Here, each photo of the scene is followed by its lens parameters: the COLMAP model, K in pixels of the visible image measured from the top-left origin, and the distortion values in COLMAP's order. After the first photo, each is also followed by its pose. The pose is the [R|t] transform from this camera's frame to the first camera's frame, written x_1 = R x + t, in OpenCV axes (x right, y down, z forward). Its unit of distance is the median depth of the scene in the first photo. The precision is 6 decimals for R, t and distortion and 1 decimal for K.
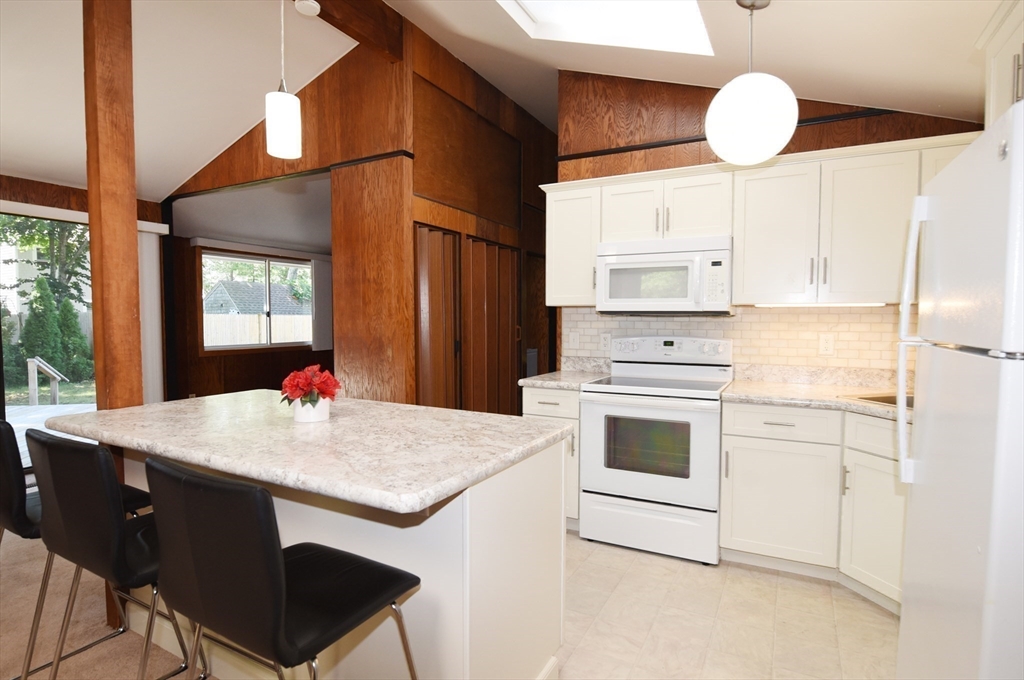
lens RADIAL K [[515.2, 0, 518.5], [0, 515.2, 344.5], [0, 0, 1]] dist [-0.022269, -0.000248]
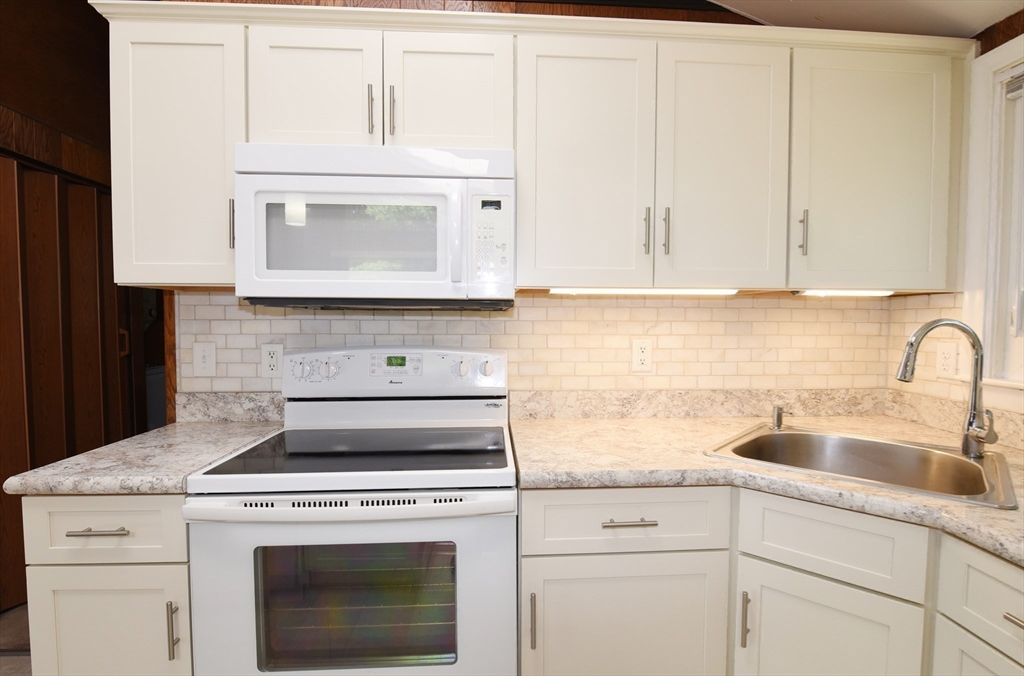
lens RADIAL K [[492.8, 0, 517.7], [0, 492.8, 338.0], [0, 0, 1]] dist [-0.014362, -0.000672]
pose [[0.848937, -0.020649, 0.528091, 0.119823], [0.026172, 0.999653, -0.002985, -0.019875], [-0.527846, 0.016355, 0.849183, 0.463035]]
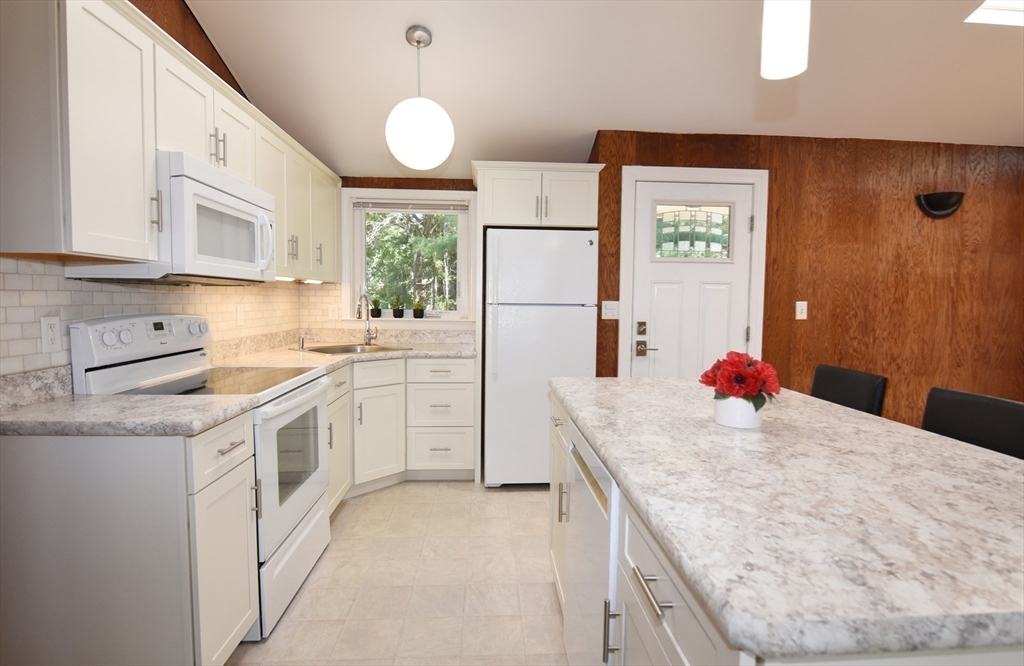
lens RADIAL K [[516.4, 0, 512.2], [0, 516.4, 333.0], [0, 0, 1]] dist [-0.010177, -0.005849]
pose [[-0.517192, -0.062543, 0.853581, -0.464952], [0.033867, 0.995050, 0.093428, -0.036412], [-0.855199, 0.077228, -0.512514, 0.885481]]
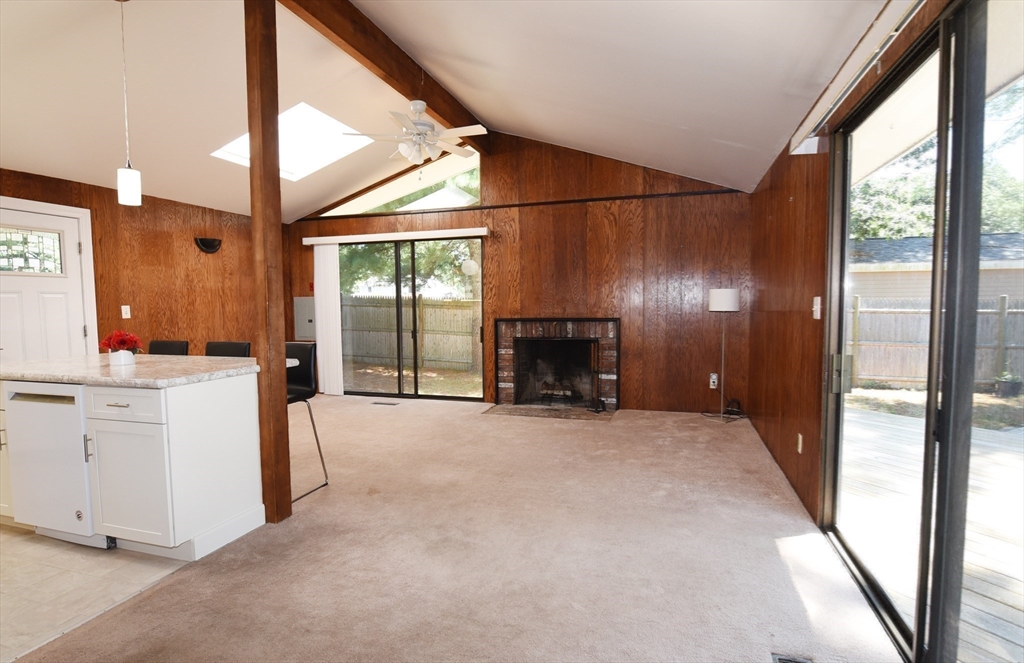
lens RADIAL K [[516.4, 0, 522.4], [0, 516.4, 336.0], [0, 0, 1]] dist [-0.010177, -0.005849]
pose [[-0.982794, 0.019242, -0.183702, -0.713798], [-0.002583, 0.993030, 0.117836, -0.071432], [0.184689, 0.116282, -0.975894, 1.479400]]
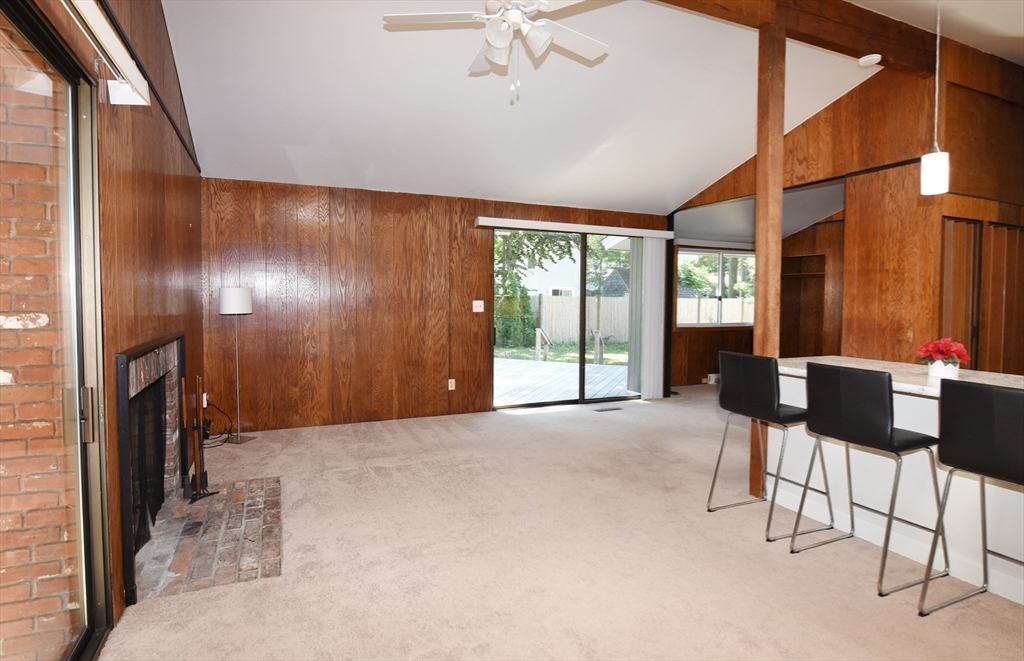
lens RADIAL K [[516.4, 0, 495.1], [0, 516.4, 319.0], [0, 0, 1]] dist [-0.010177, -0.005849]
pose [[0.769432, 0.028892, -0.638075, -0.245315], [-0.038925, 0.999241, -0.001693, 0.020665], [0.637542, 0.026140, 0.769972, -0.462356]]
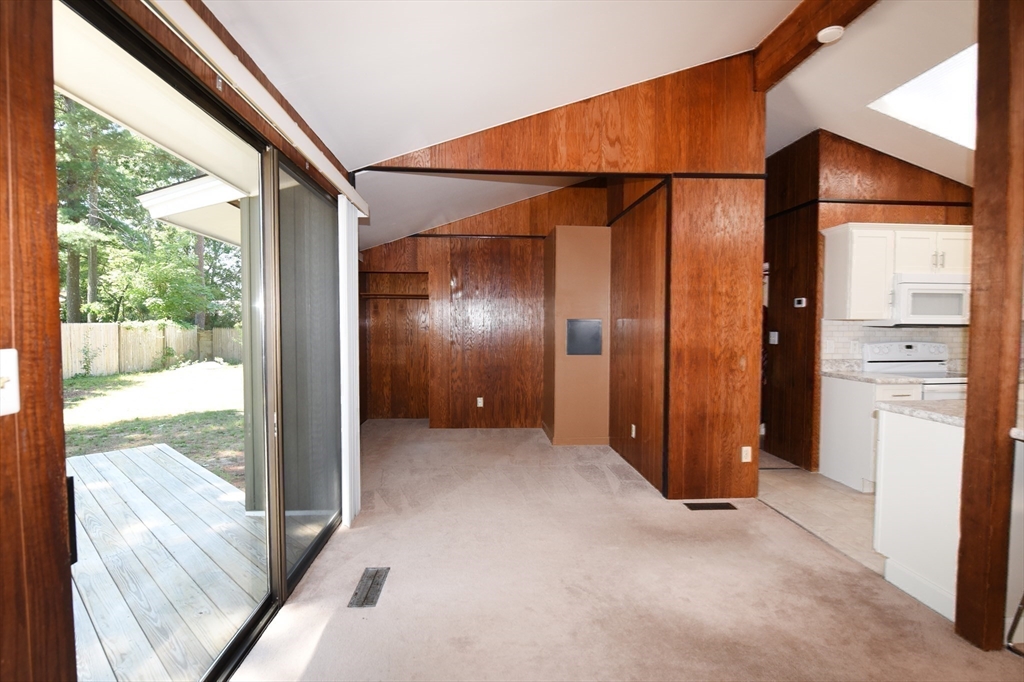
lens RADIAL K [[492.8, 0, 512.8], [0, 492.8, 344.8], [0, 0, 1]] dist [-0.014362, -0.000672]
pose [[0.852987, -0.022583, 0.521443, -1.224768], [0.028462, 0.999590, -0.003269, -0.031749], [-0.521155, 0.017630, 0.853280, 0.400843]]
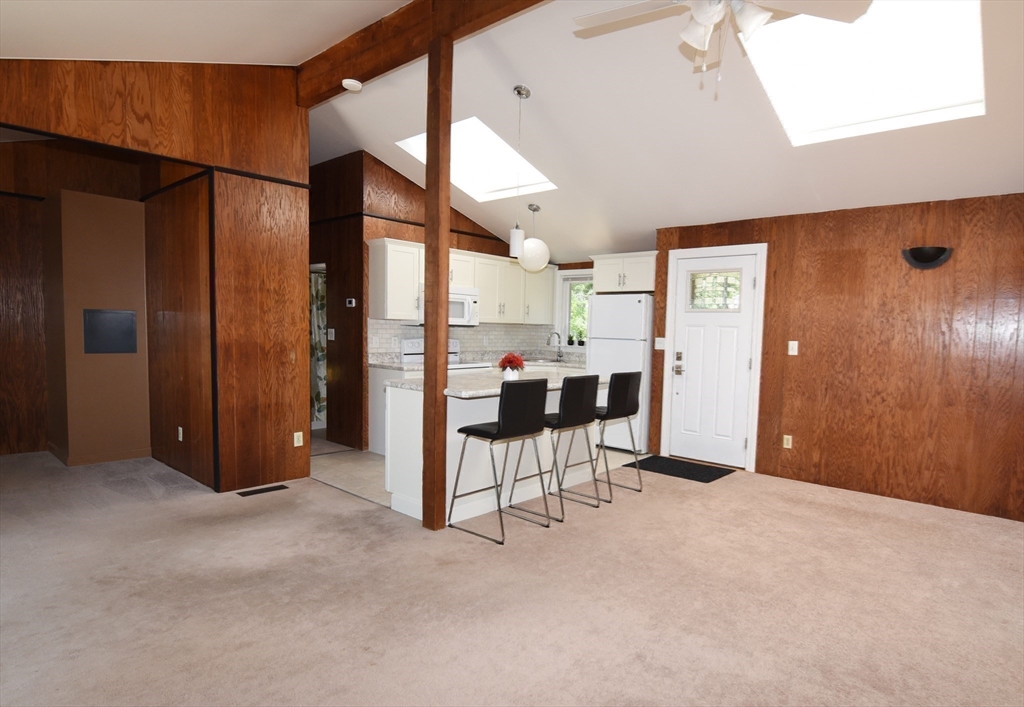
lens RADIAL K [[565.8, 0, 562.8], [0, 565.8, 371.9], [0, 0, 1]] dist [-0.013015, -0.003395]
pose [[0.202959, -0.071194, 0.976596, -1.416725], [0.025889, 0.997395, 0.067330, -0.018071], [-0.978845, 0.011618, 0.204273, 0.157575]]
